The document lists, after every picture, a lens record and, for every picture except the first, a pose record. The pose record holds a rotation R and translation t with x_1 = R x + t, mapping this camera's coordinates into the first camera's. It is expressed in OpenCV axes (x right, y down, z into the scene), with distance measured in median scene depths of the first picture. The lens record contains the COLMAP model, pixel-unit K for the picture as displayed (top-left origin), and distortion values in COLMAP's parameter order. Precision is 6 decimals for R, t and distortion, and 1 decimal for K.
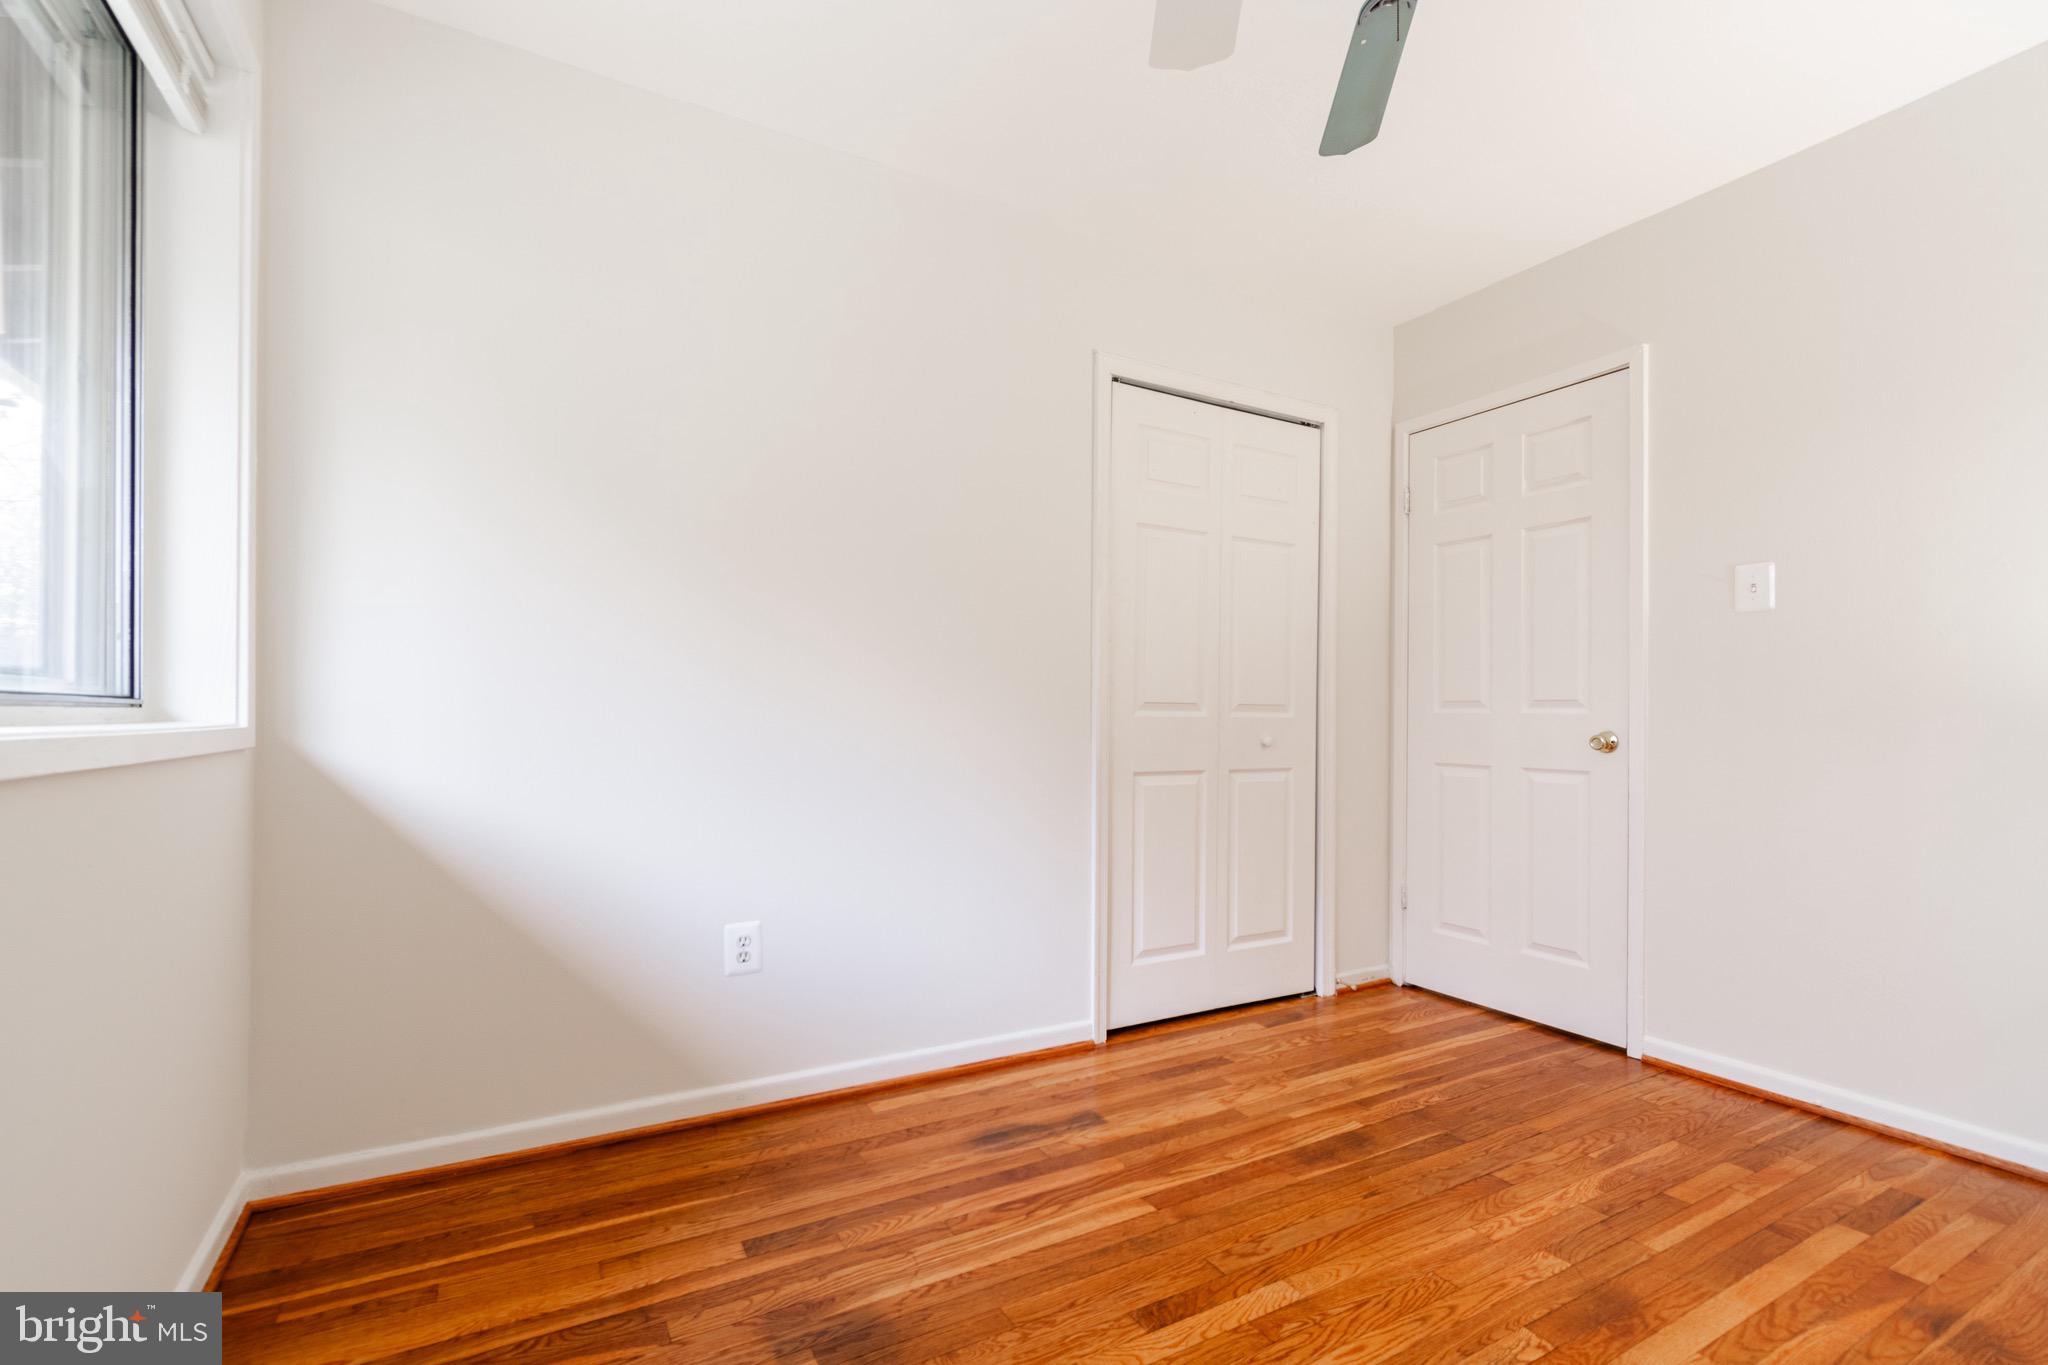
lens RADIAL K [[910.3, 0, 1027.2], [0, 910.3, 713.4], [0, 0, 1]] dist [0.006691, -0.003772]
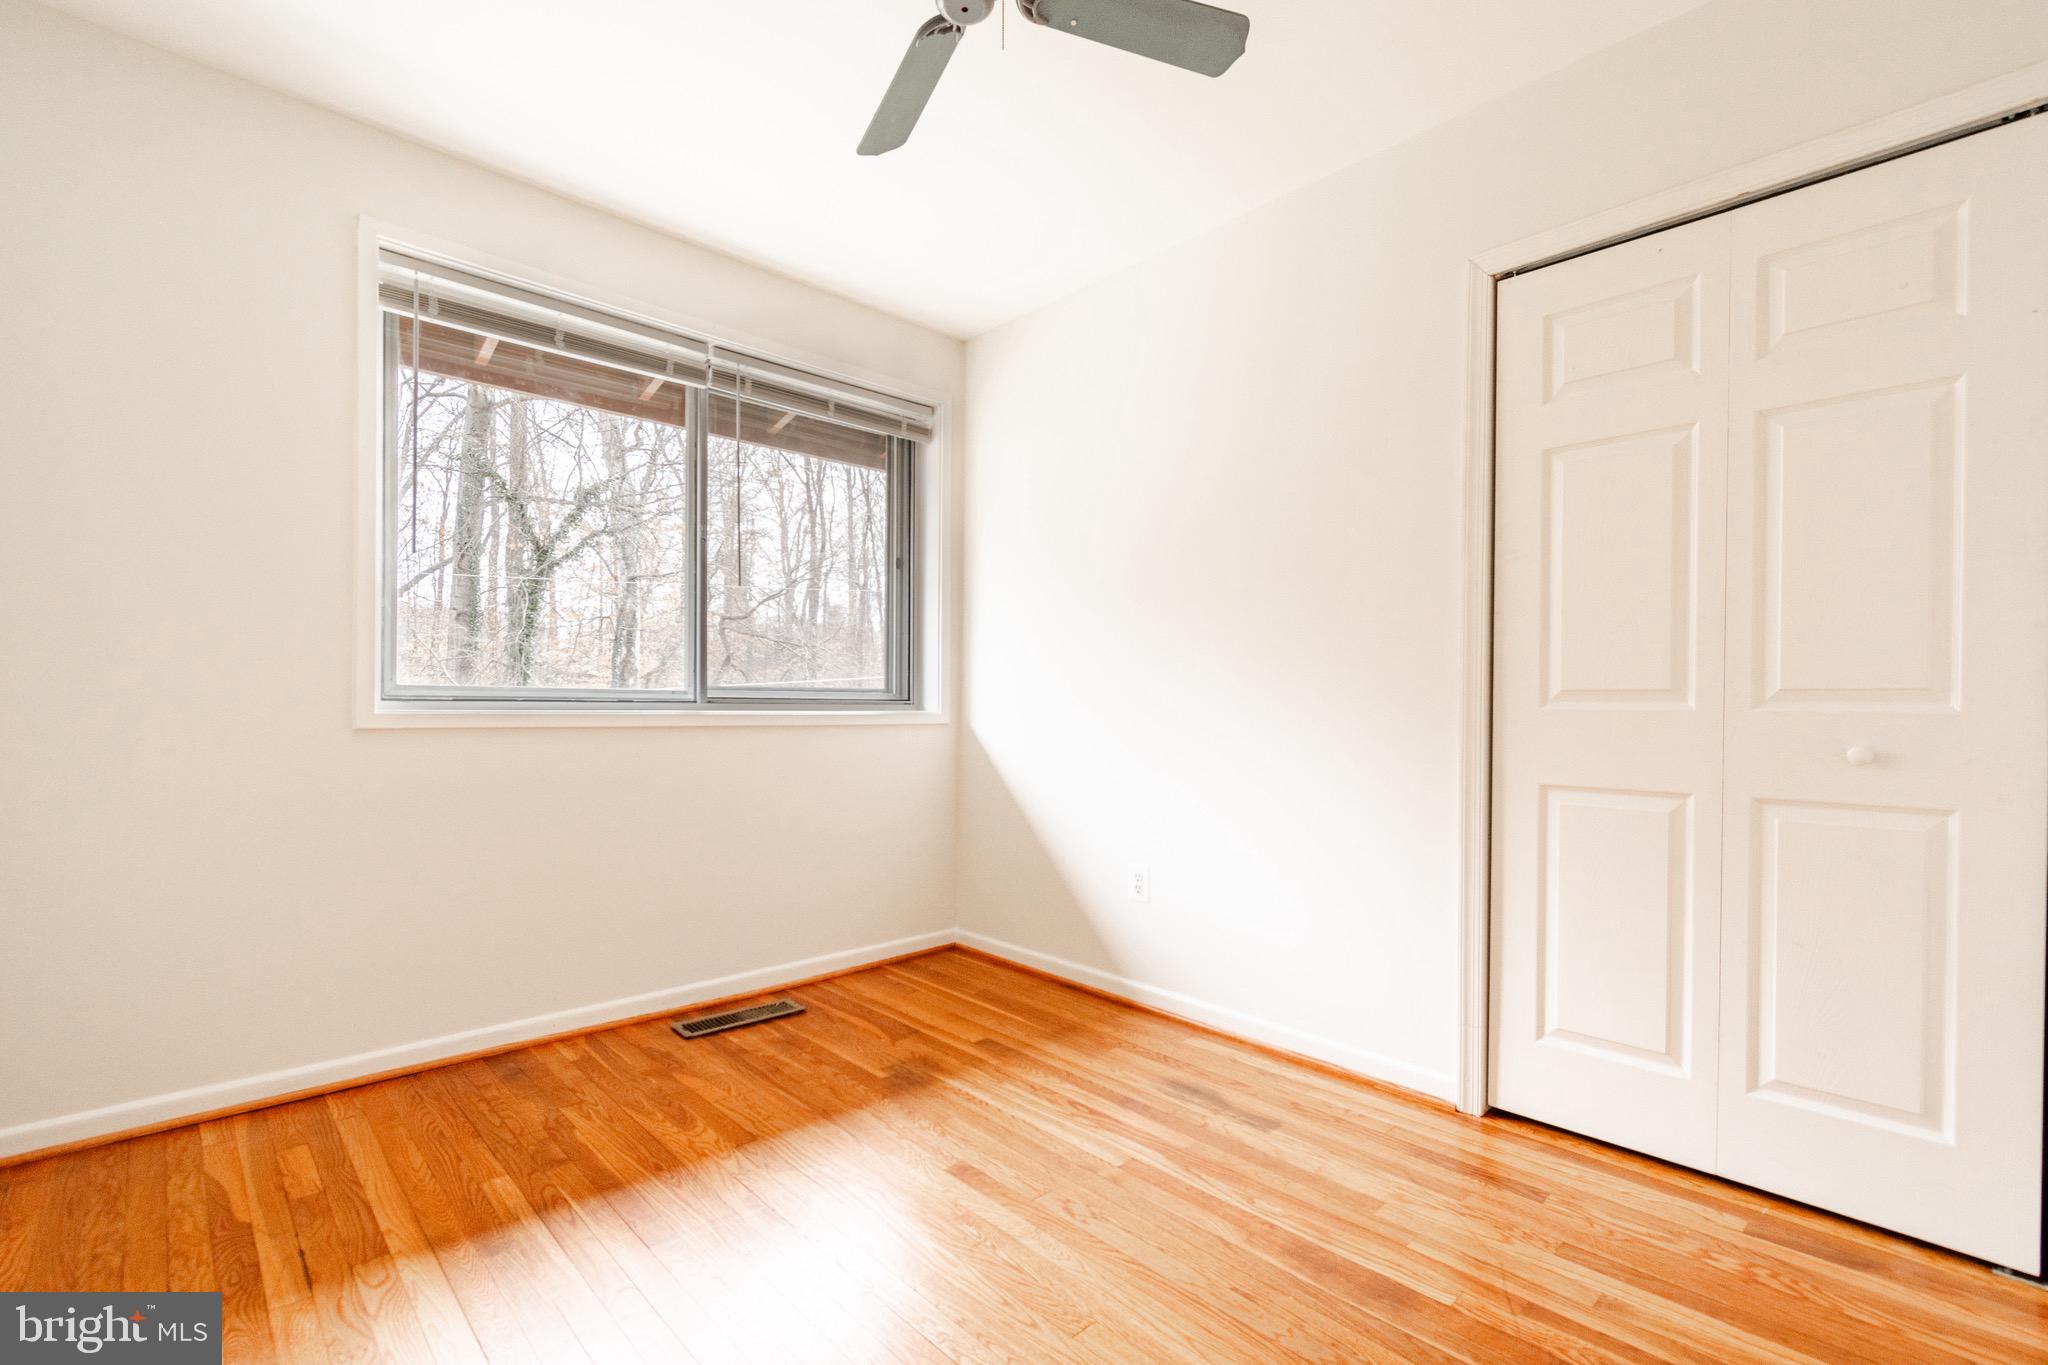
lens RADIAL K [[910.3, 0, 1027.2], [0, 910.3, 713.4], [0, 0, 1]] dist [0.006691, -0.003772]
pose [[0.236880, 0.001575, -0.971538, 1.098635], [-0.001230, 0.999998, 0.001321, 0.009362], [0.971538, 0.000882, 0.236881, 0.608471]]
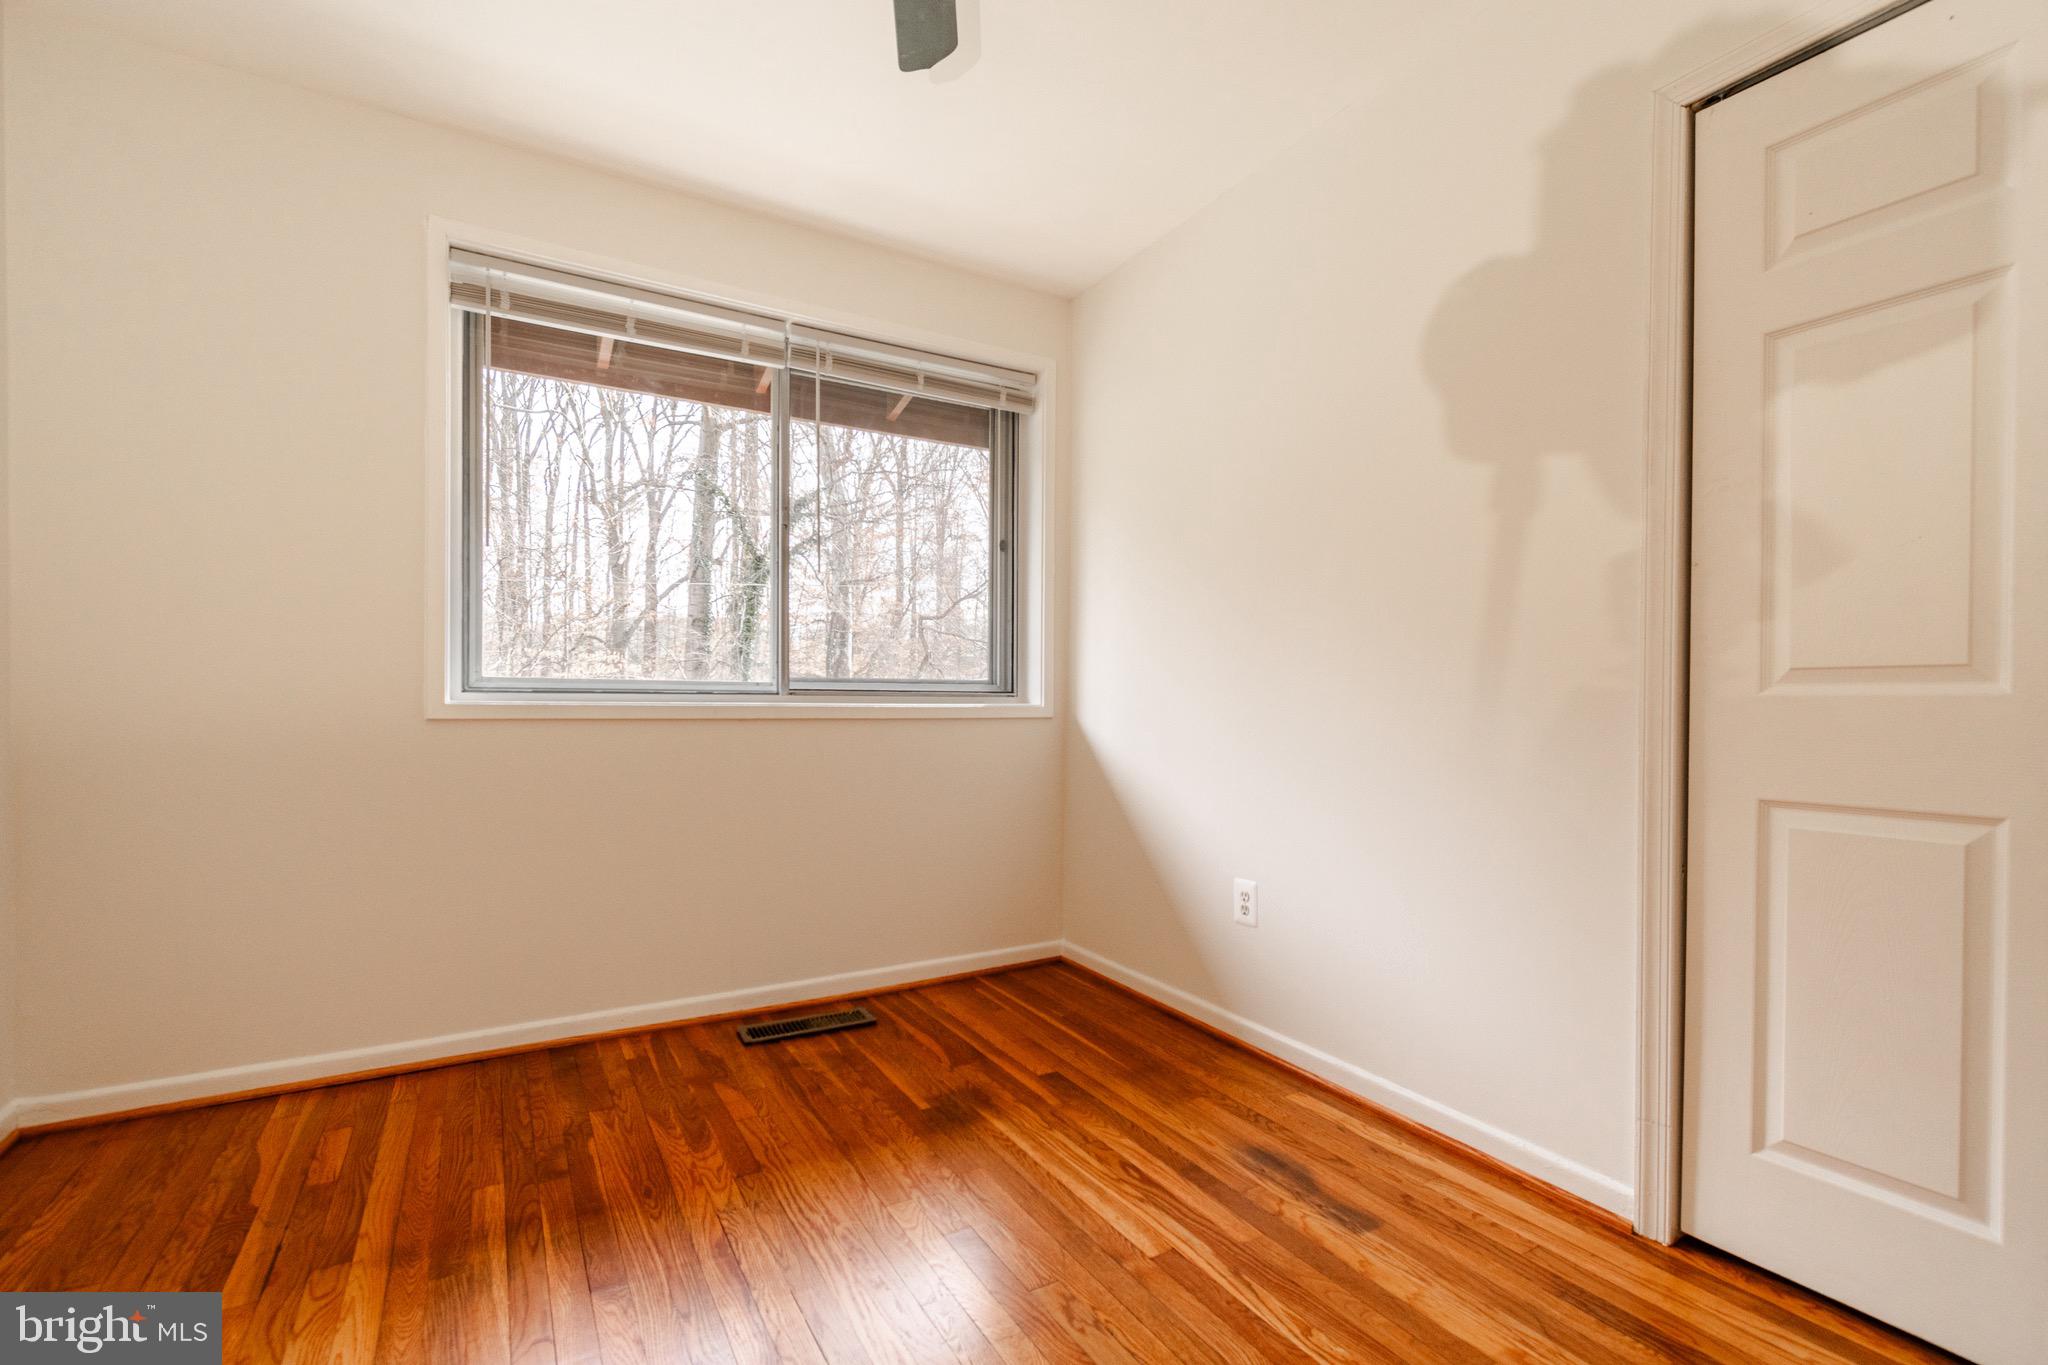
lens RADIAL K [[910.3, 0, 1027.2], [0, 910.3, 713.4], [0, 0, 1]] dist [0.006691, -0.003772]
pose [[0.013293, 0.003975, -0.999904, 0.960155], [-0.001256, 0.999991, 0.003959, 0.018658], [0.999911, 0.001203, 0.013298, 0.824536]]
